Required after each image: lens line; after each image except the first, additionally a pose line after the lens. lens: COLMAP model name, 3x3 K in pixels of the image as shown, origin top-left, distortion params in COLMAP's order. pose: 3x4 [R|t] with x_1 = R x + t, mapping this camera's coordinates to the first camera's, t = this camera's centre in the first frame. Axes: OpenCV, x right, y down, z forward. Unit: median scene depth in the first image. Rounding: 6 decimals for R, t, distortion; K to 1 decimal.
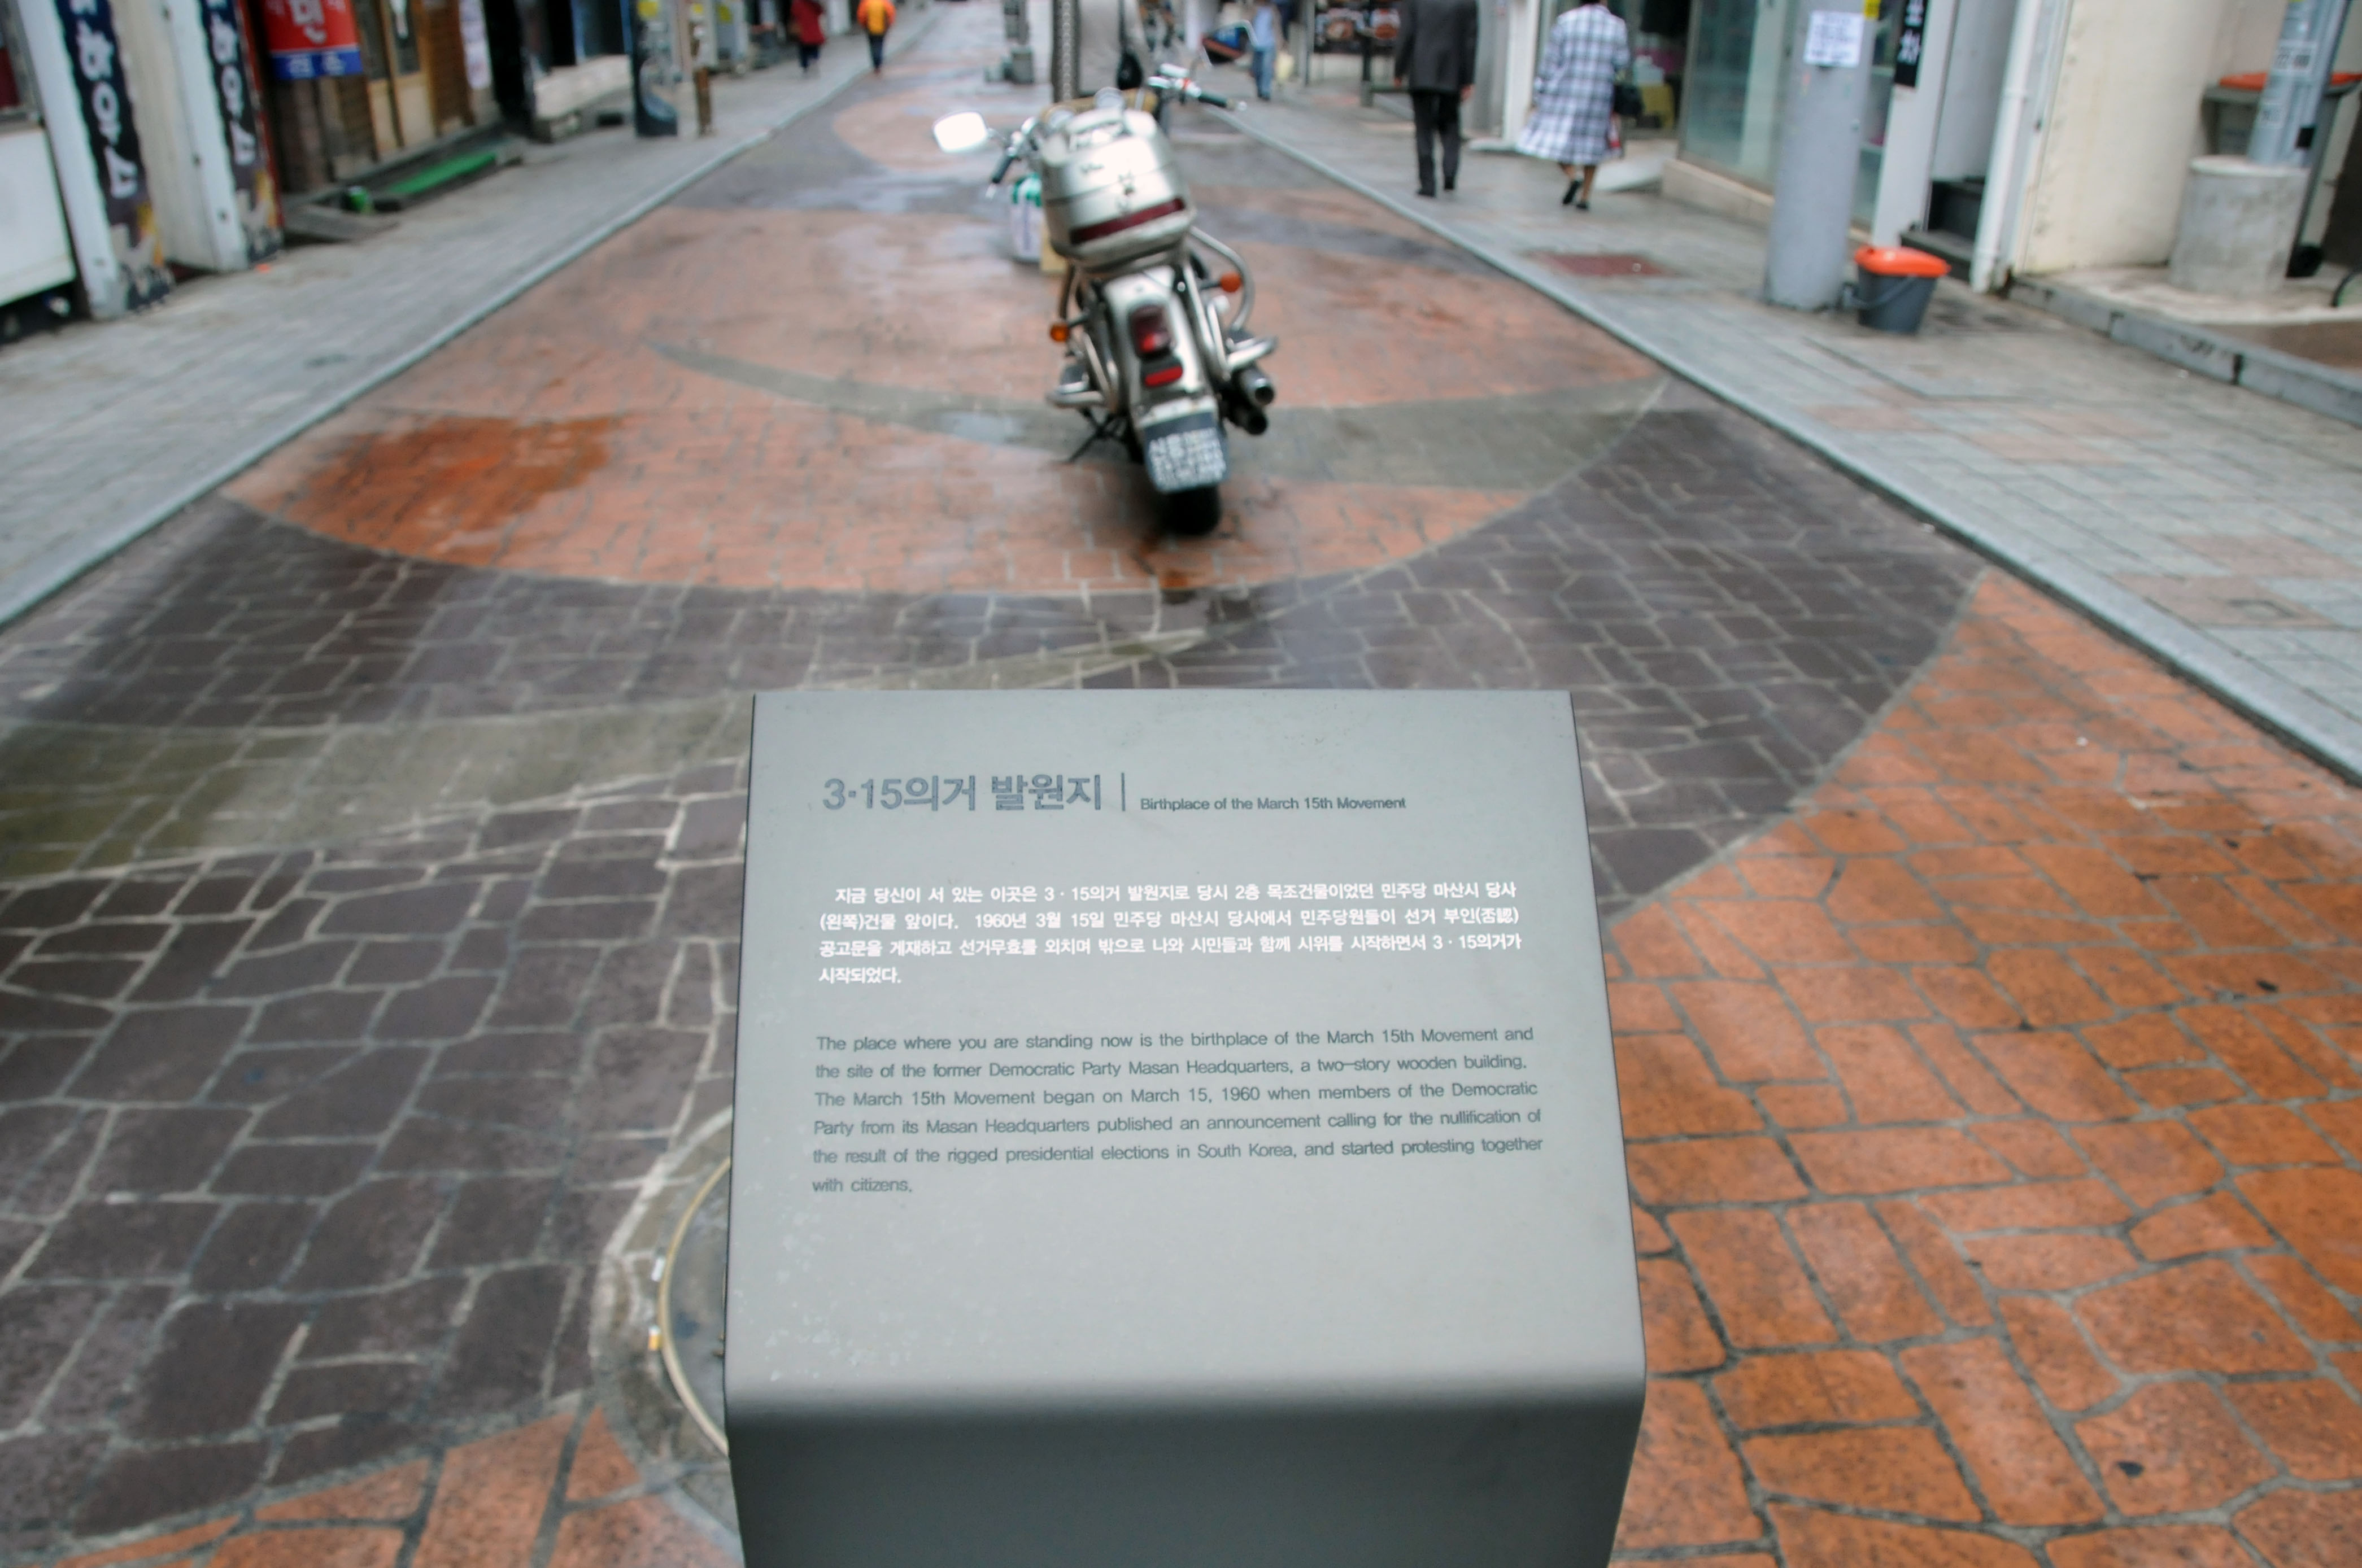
lens RADIAL K [[1896.0, 0, 1112.6], [0, 1896.0, 845.0], [0, 0, 1]] dist [-0.166742, 0.129184]
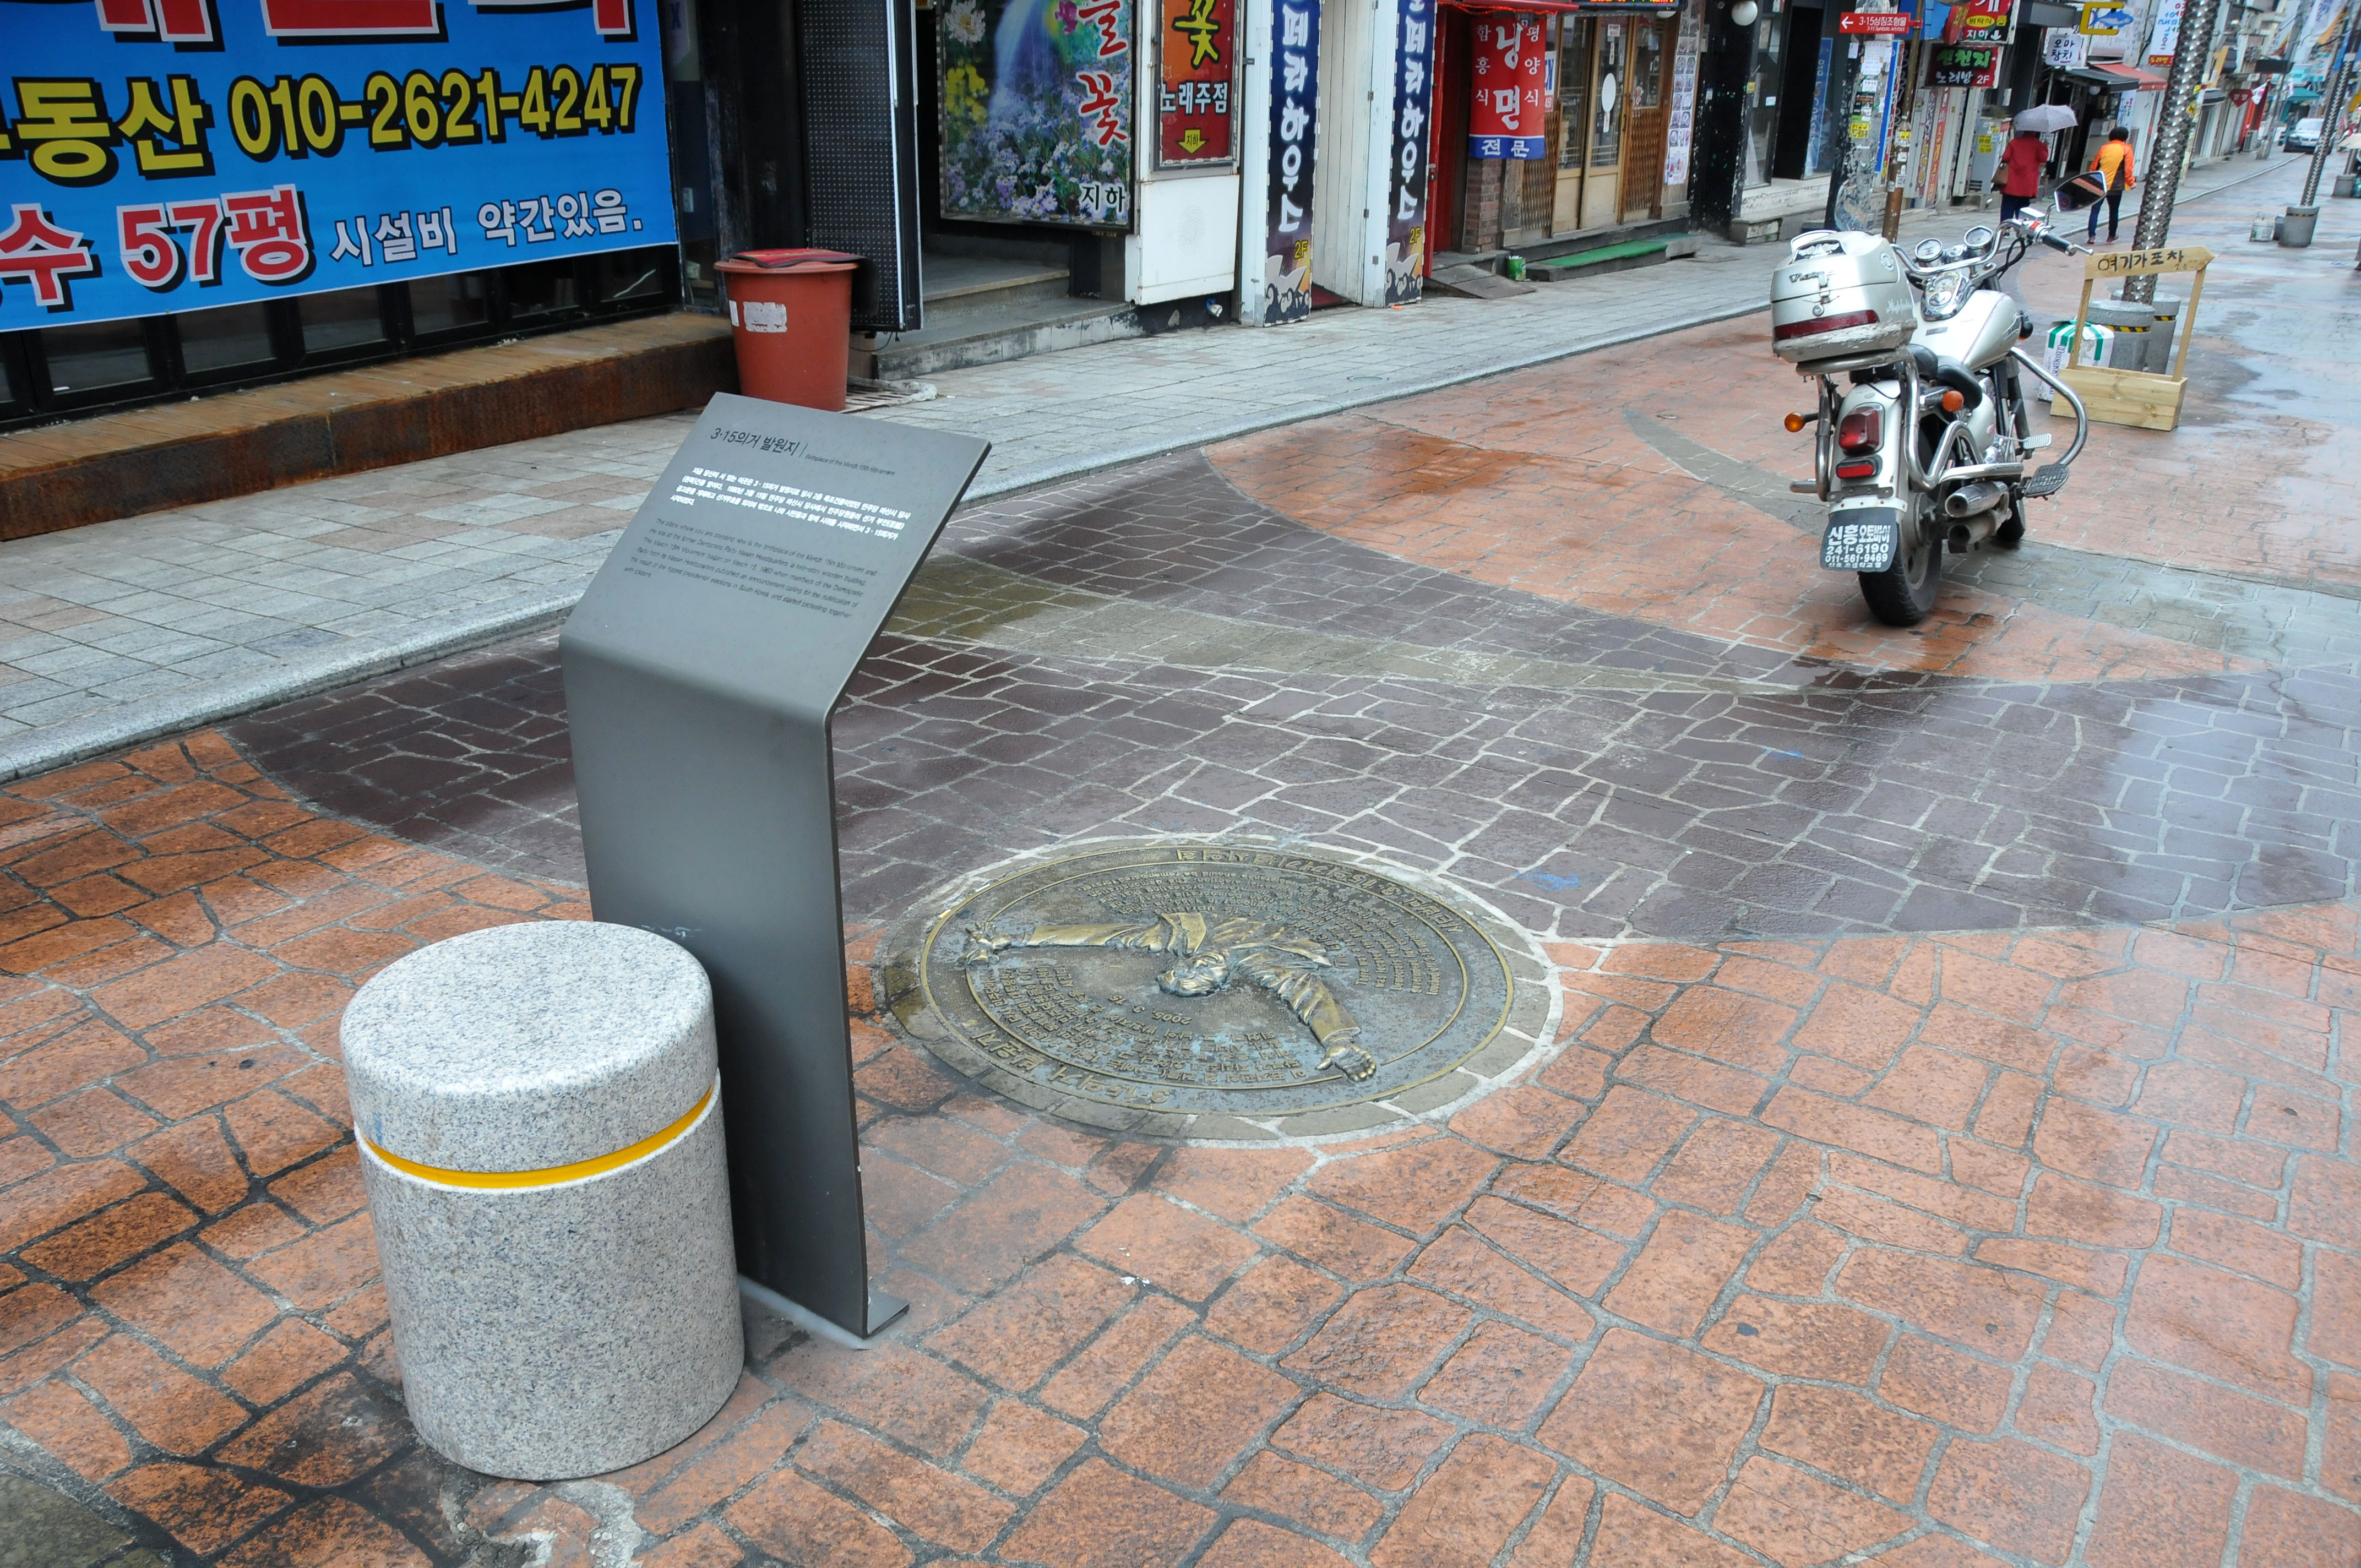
lens RADIAL K [[1895.4, 0, 1112.2], [0, 1895.4, 845.0], [0, 0, 1]] dist [-0.166742, 0.129184]
pose [[0.779709, 0.262616, -0.568408, 0.355988], [-0.291467, 0.955671, 0.041722, 0.046677], [0.554168, 0.133141, 0.821688, -0.119361]]
